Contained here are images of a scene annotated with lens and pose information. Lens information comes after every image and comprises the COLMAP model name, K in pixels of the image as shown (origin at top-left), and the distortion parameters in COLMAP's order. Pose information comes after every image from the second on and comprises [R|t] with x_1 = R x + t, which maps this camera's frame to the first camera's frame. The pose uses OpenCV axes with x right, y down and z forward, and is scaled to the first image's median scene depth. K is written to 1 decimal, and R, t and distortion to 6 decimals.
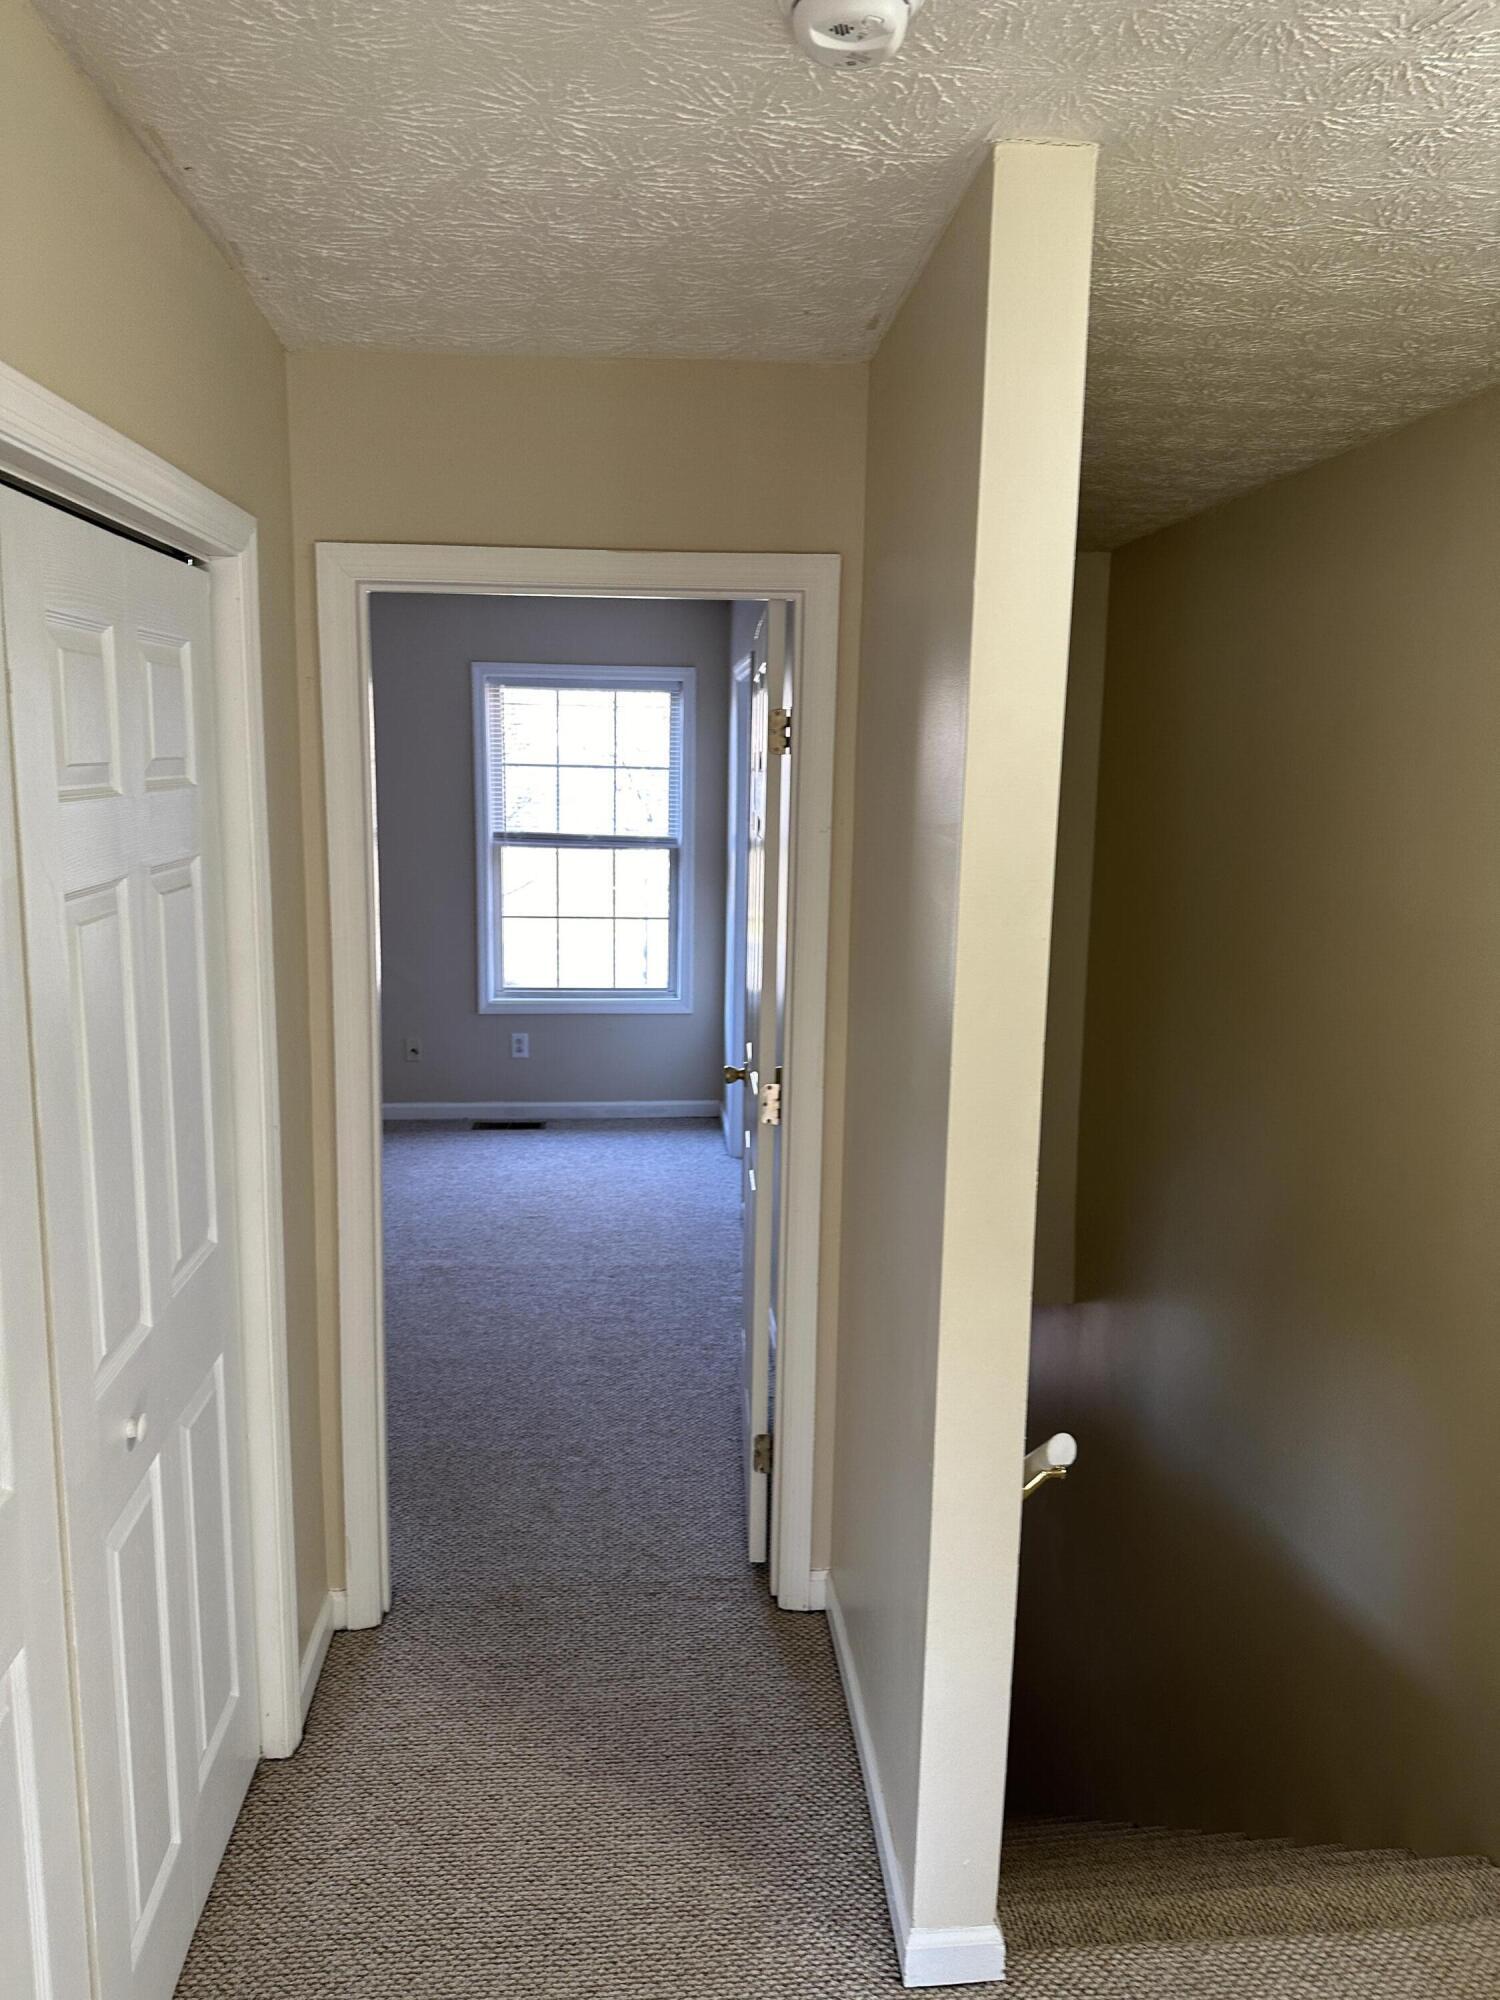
lens RADIAL K [[1400.7, 0, 750.9], [0, 1400.7, 993.4], [0, 0, 1]] dist [0.069019, -0.075750]
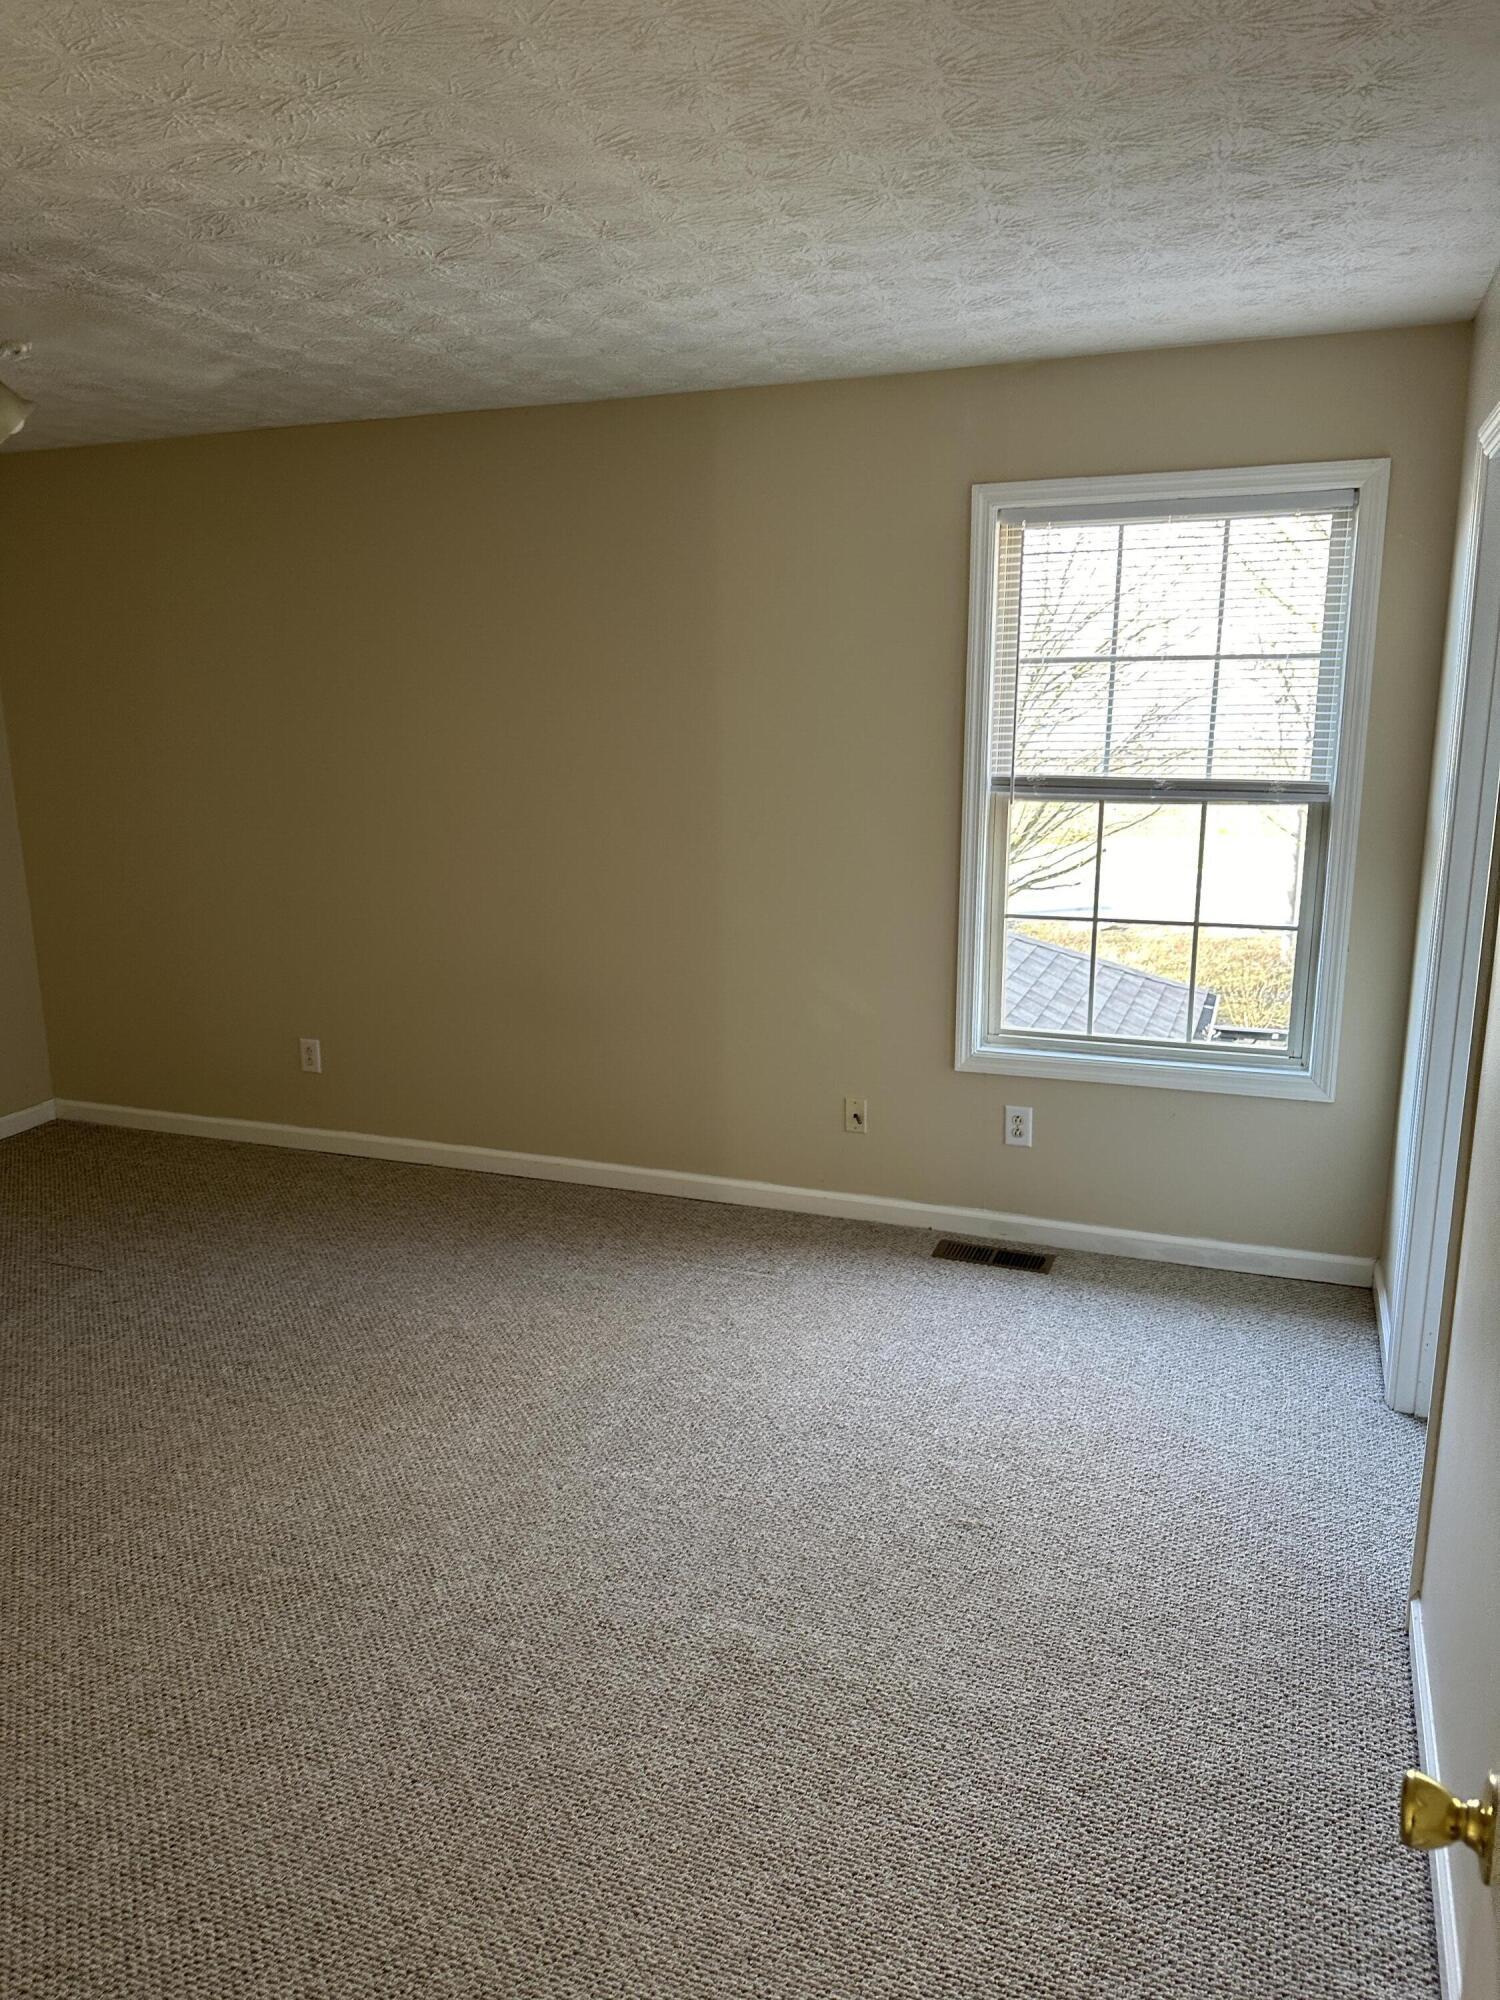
lens RADIAL K [[1400.7, 0, 737.2], [0, 1400.7, 1001.0], [0, 0, 1]] dist [0.069019, -0.075750]
pose [[0.898817, 0.071408, -0.432469, -0.014516], [-0.045555, 0.996516, 0.069862, -0.055537], [0.435951, -0.043092, 0.898938, 0.404058]]
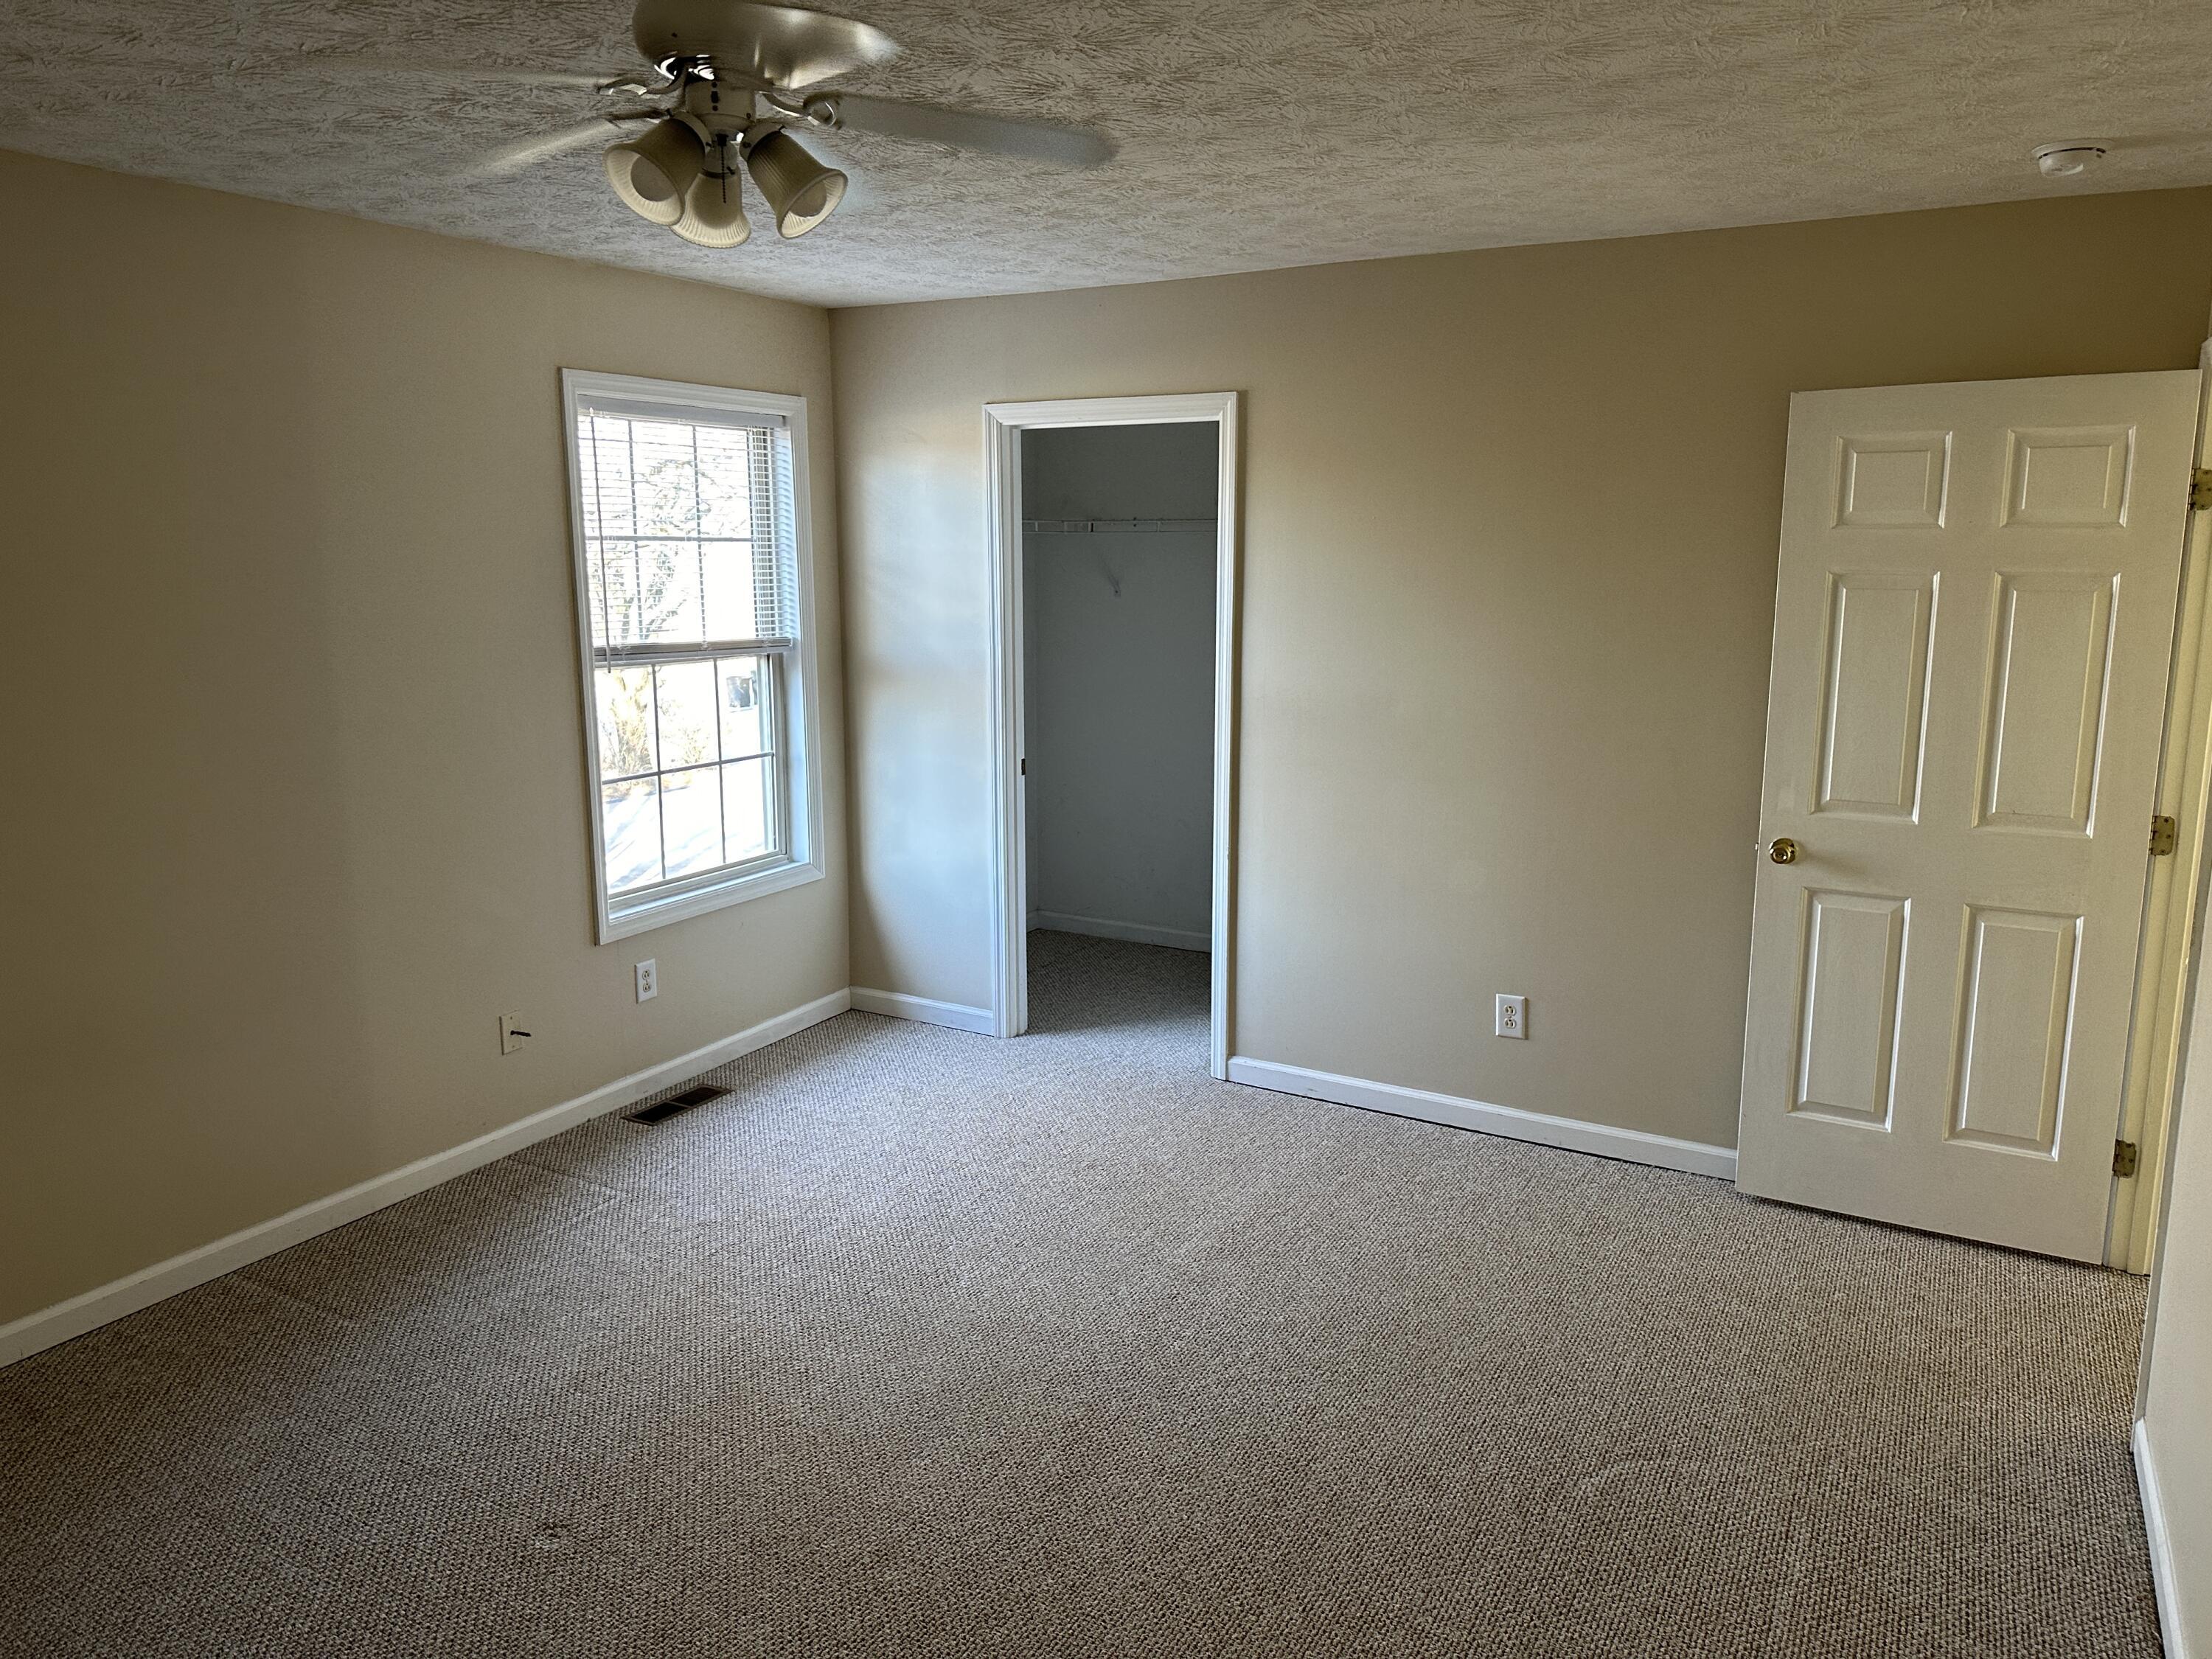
lens RADIAL K [[1549.1, 0, 1070.4], [0, 1549.1, 814.2], [0, 0, 1]] dist [0.069019, -0.075750]
pose [[0.568969, -0.163036, 0.806036, -0.623935], [0.154094, 0.983926, 0.090244, -0.072265], [-0.807793, 0.072859, 0.584946, 0.434399]]
